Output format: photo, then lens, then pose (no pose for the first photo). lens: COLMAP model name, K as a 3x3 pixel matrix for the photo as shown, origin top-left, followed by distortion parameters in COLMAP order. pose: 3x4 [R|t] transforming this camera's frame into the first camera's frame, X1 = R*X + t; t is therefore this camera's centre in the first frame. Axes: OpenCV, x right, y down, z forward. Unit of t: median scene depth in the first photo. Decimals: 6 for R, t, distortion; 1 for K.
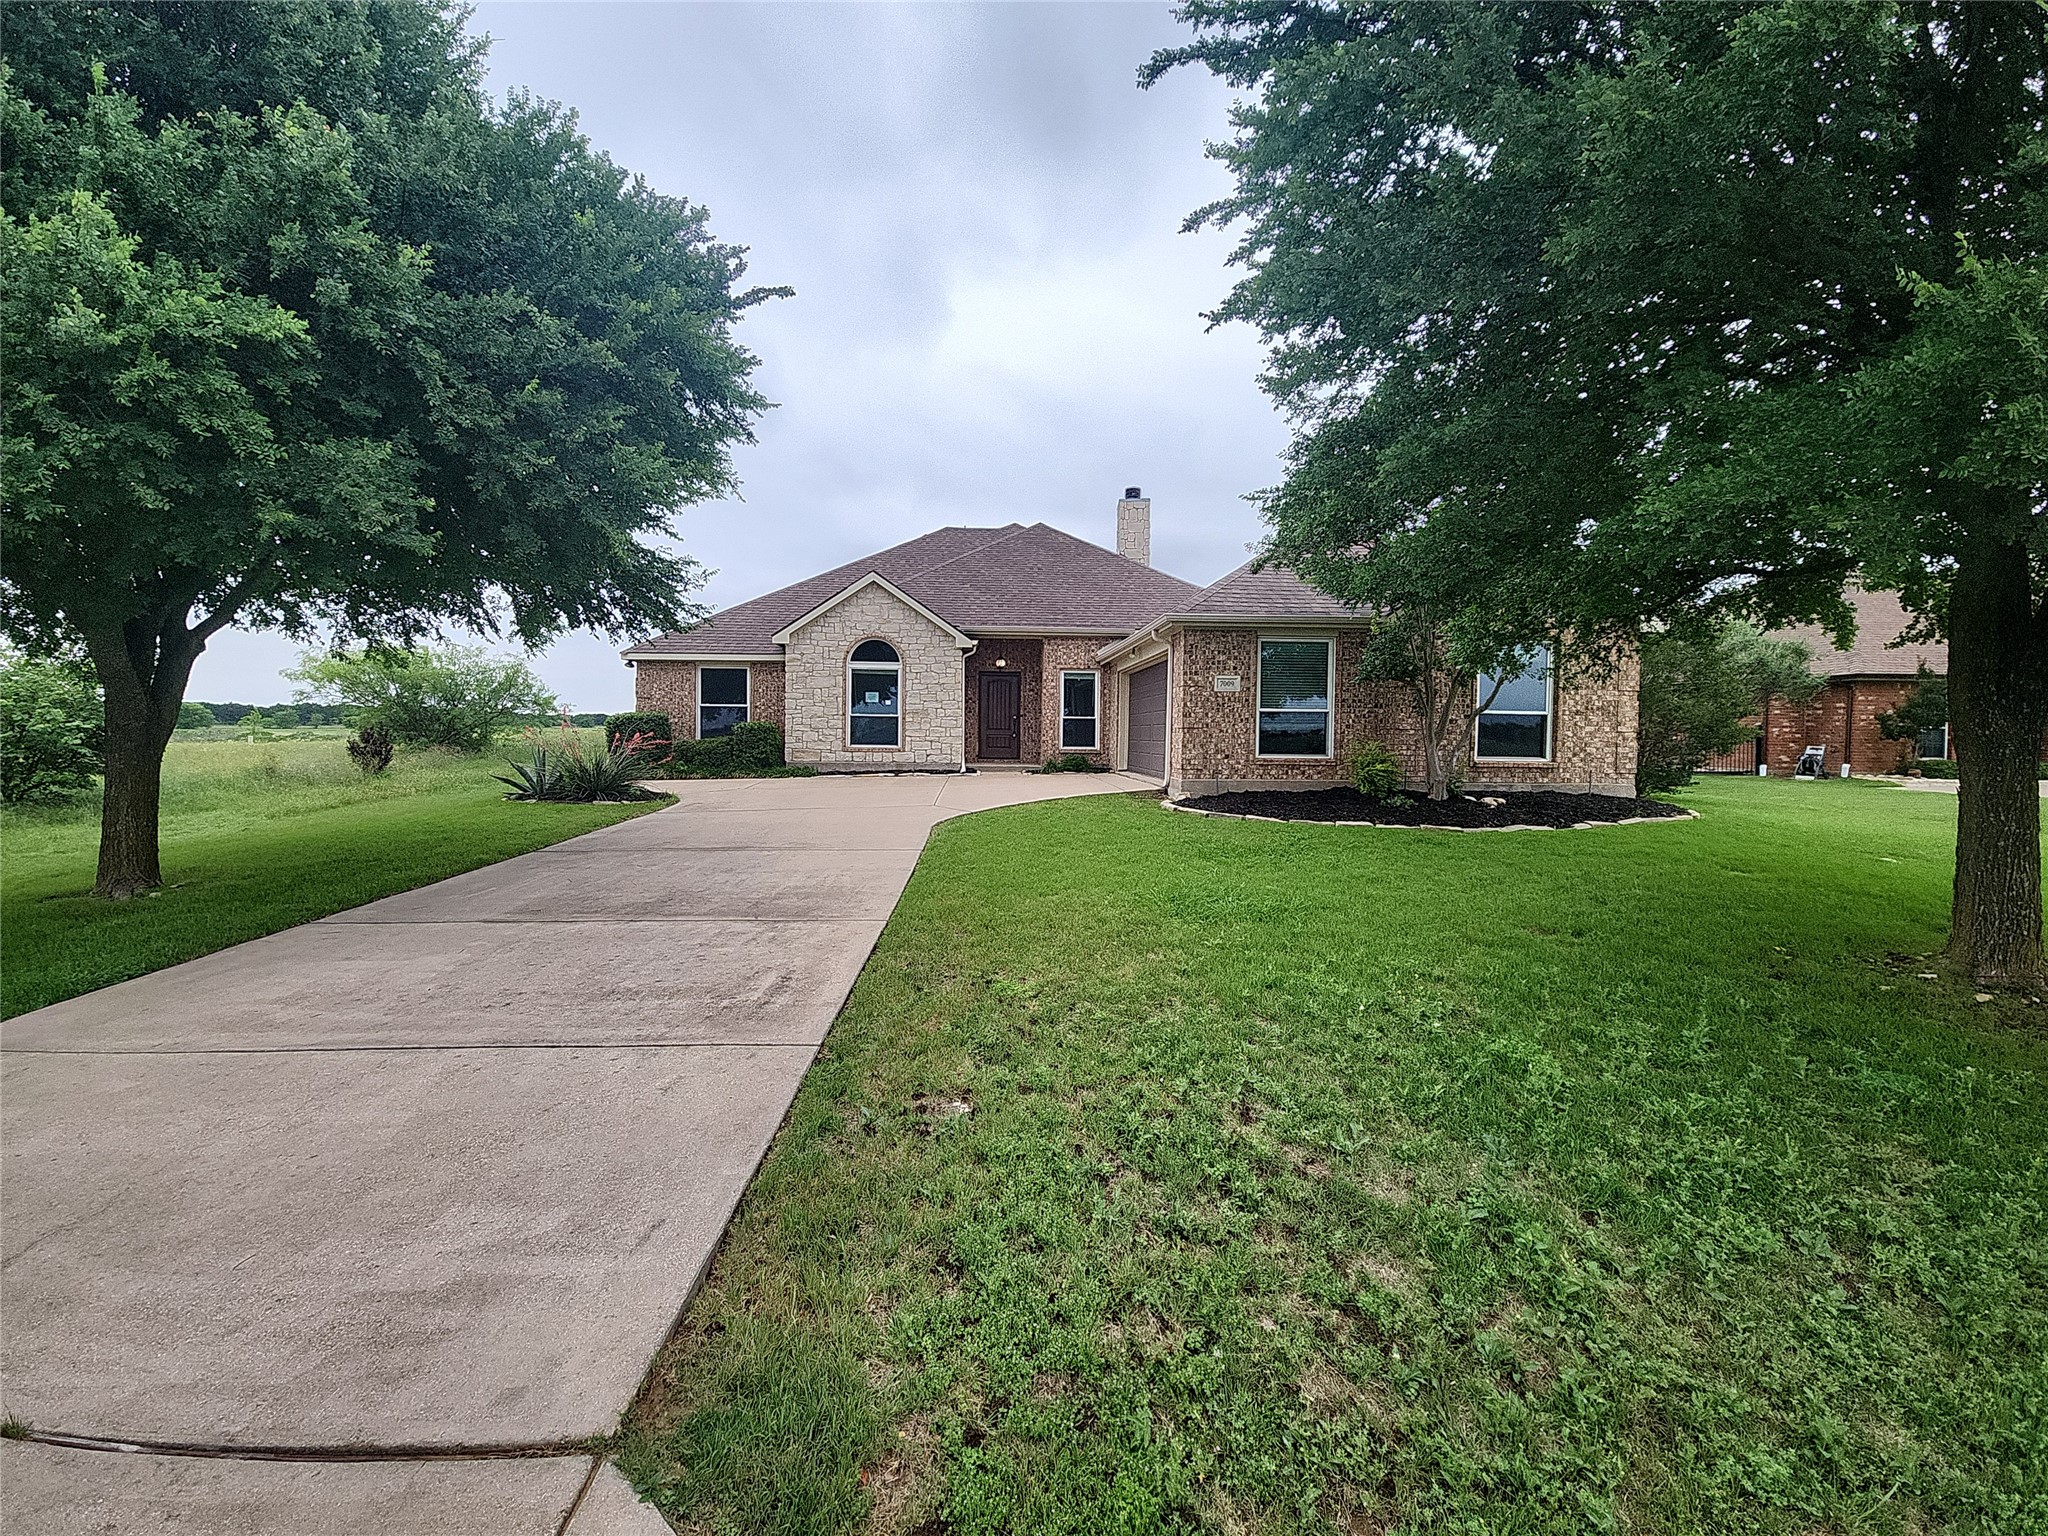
lens RADIAL K [[832.8, 0, 1024.0], [0, 832.8, 768.0], [0, 0, 1]] dist [-0.002078, -0.000081]
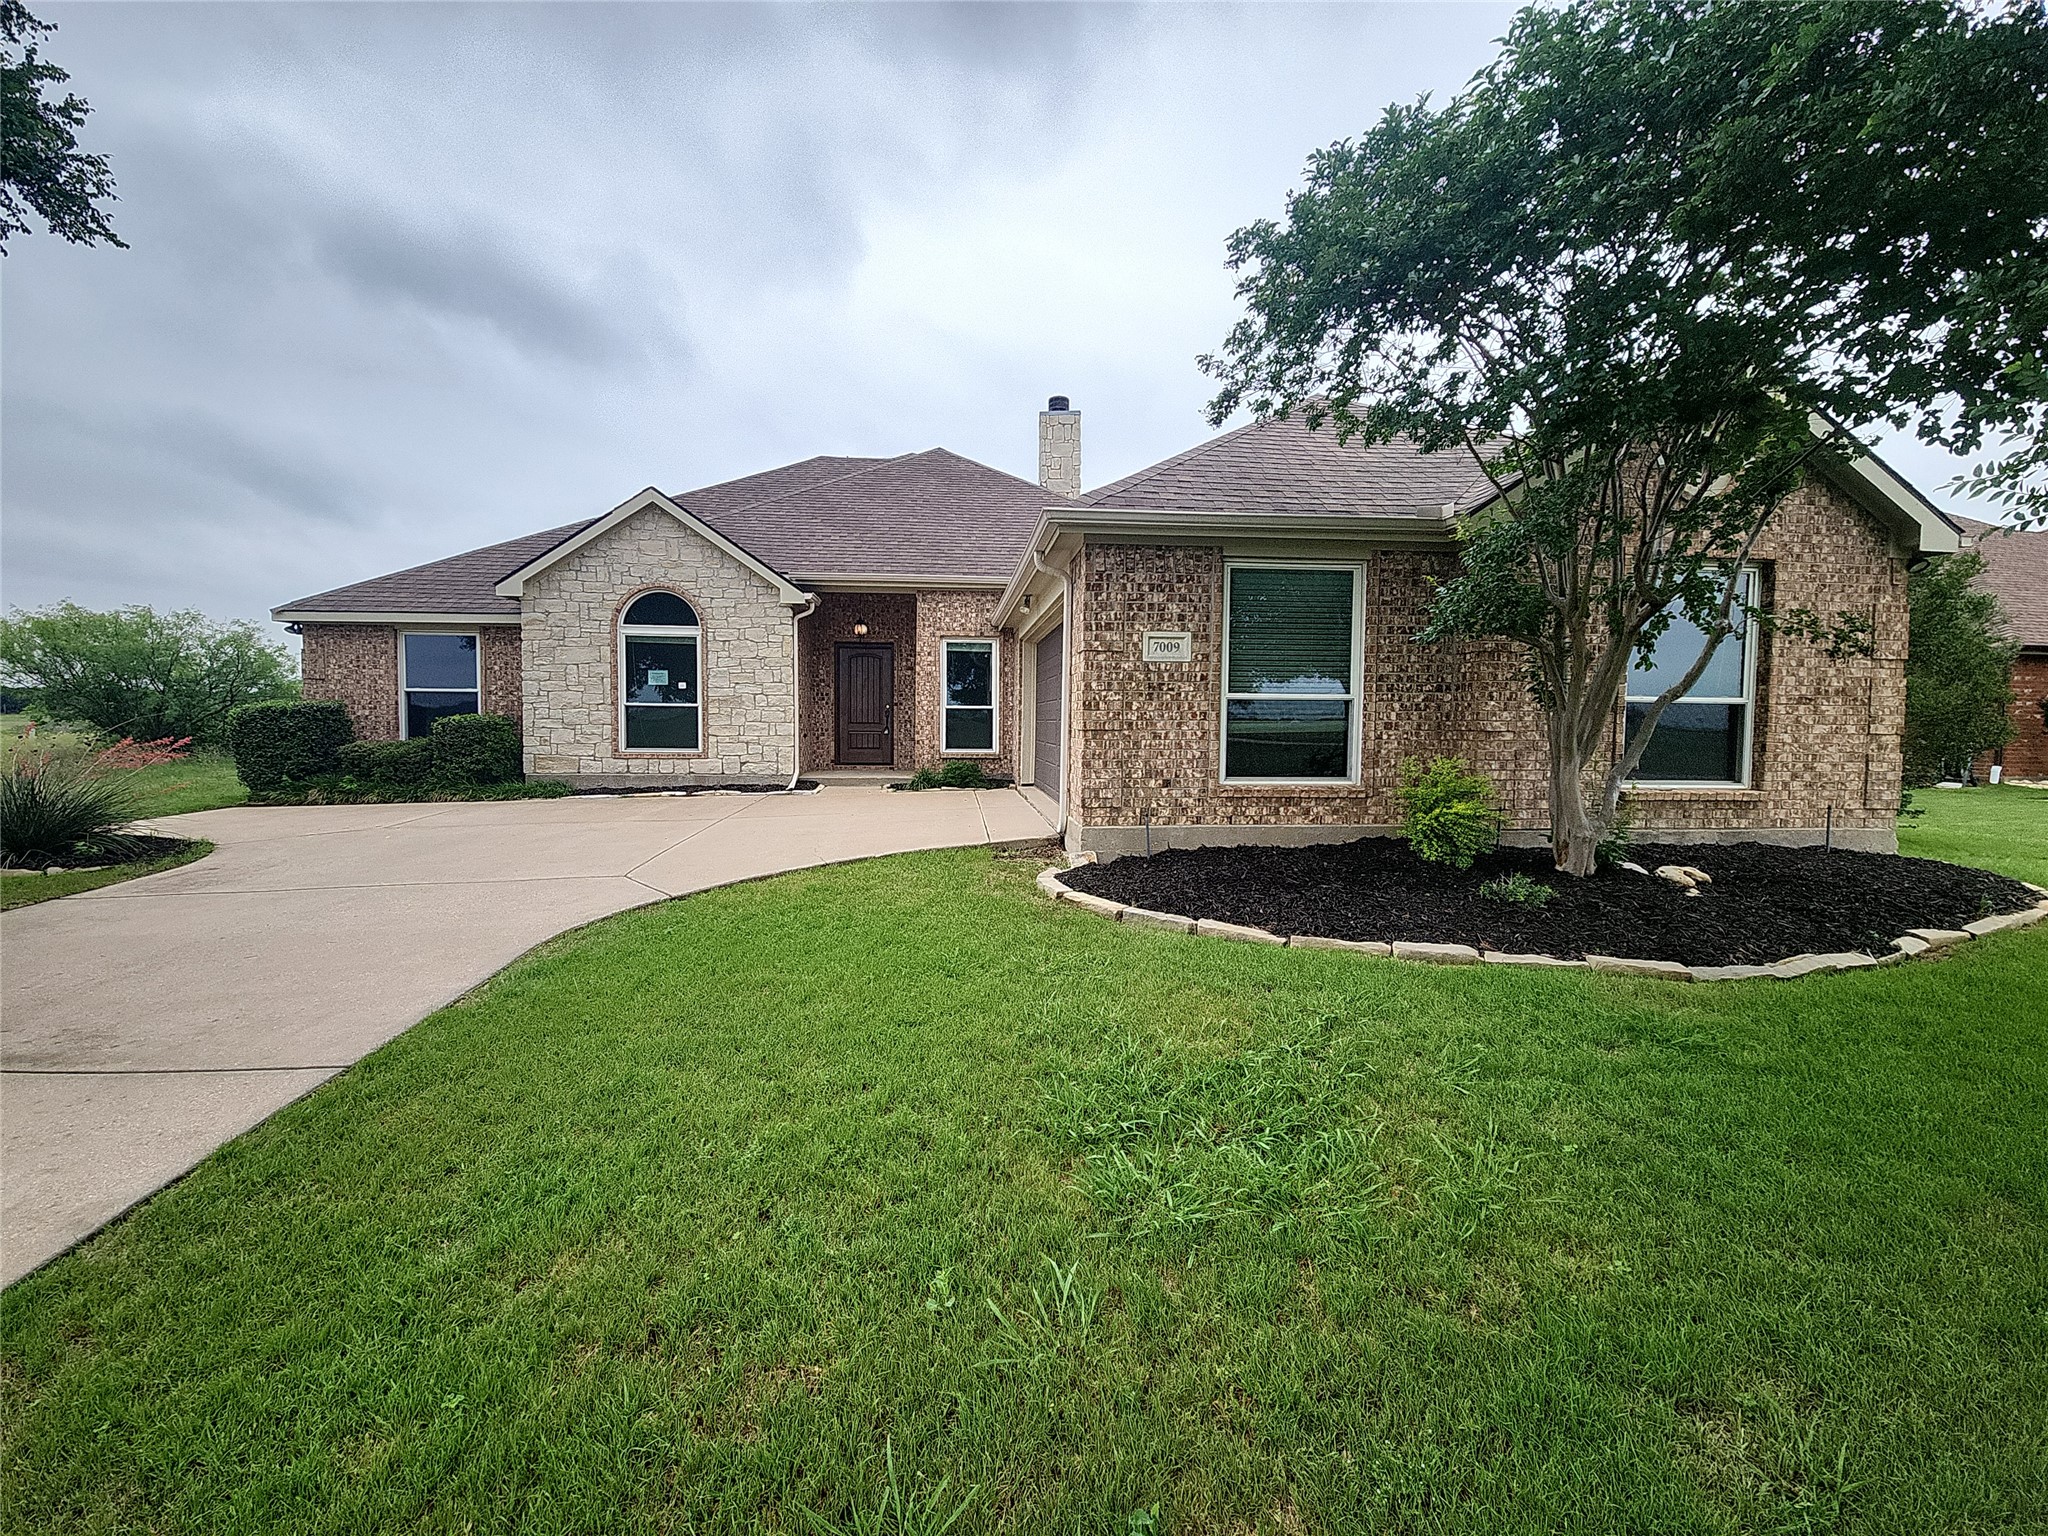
lens RADIAL K [[832.8, 0, 1024.0], [0, 832.8, 768.0], [0, 0, 1]] dist [-0.002078, -0.000081]
pose [[0.999332, -0.005042, 0.036207, 0.090067], [0.004429, 0.999846, 0.016994, -0.022376], [-0.036288, -0.016823, 0.999200, 0.317407]]
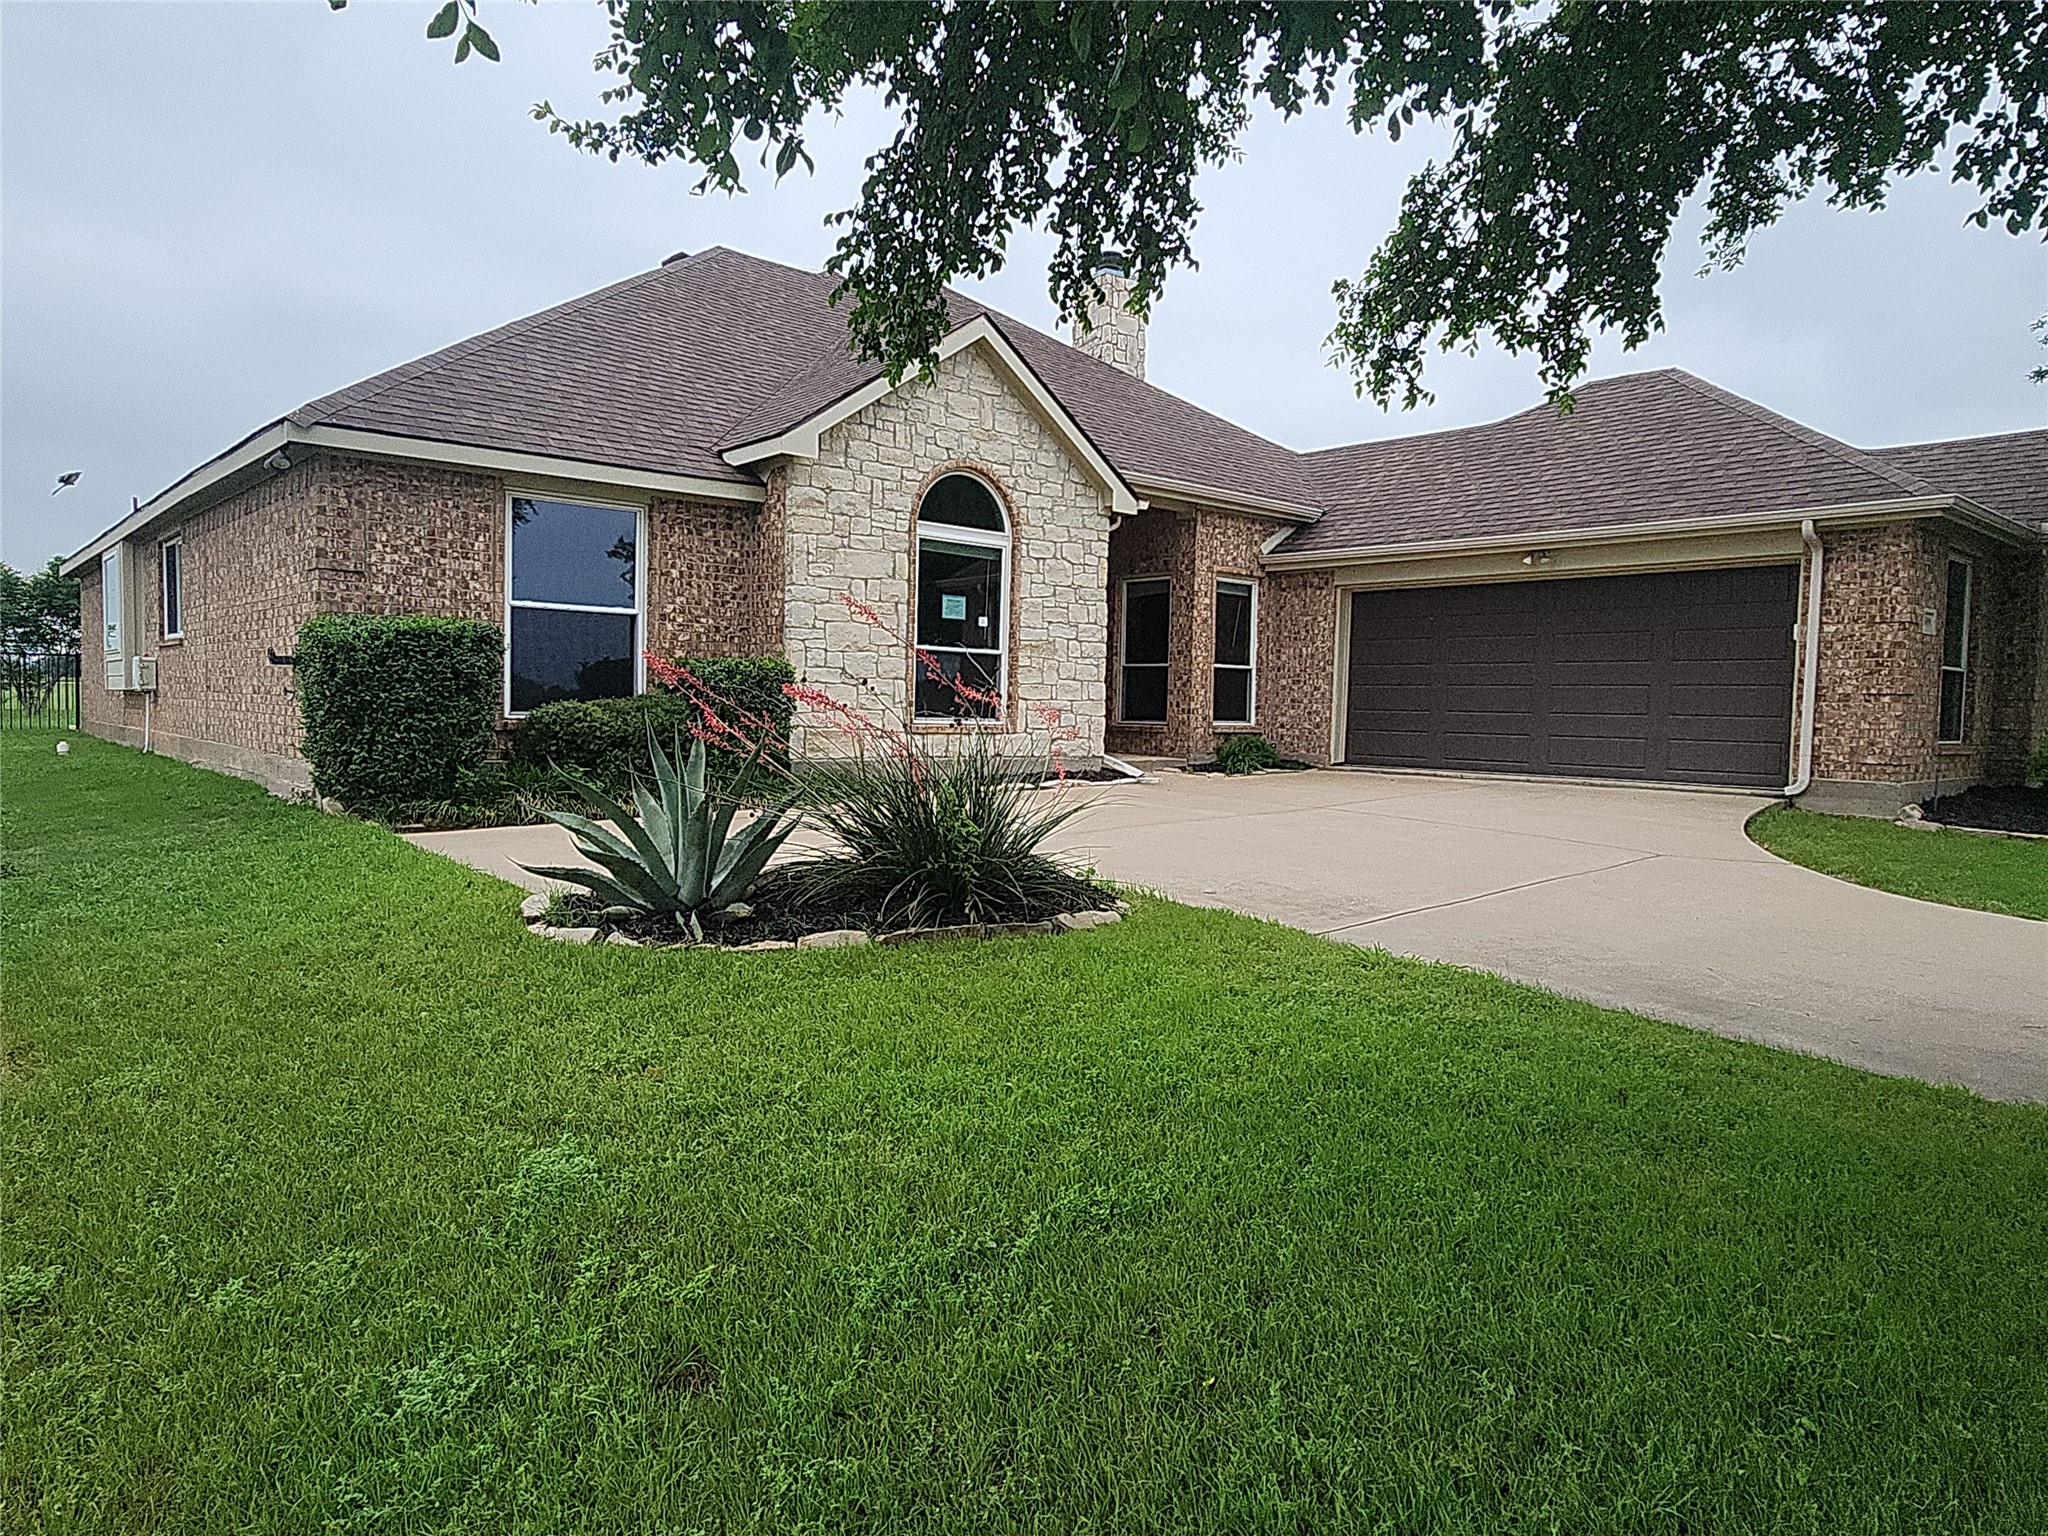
lens RADIAL K [[1285.6, 0, 1024.0], [0, 1285.6, 768.0], [0, 0, 1]] dist [-0.002390, -0.001263]
pose [[0.782944, -0.024255, 0.621619, -0.577056], [0.011841, 0.999640, 0.024091, -0.017552], [-0.621979, -0.011502, 0.782949, 0.457314]]
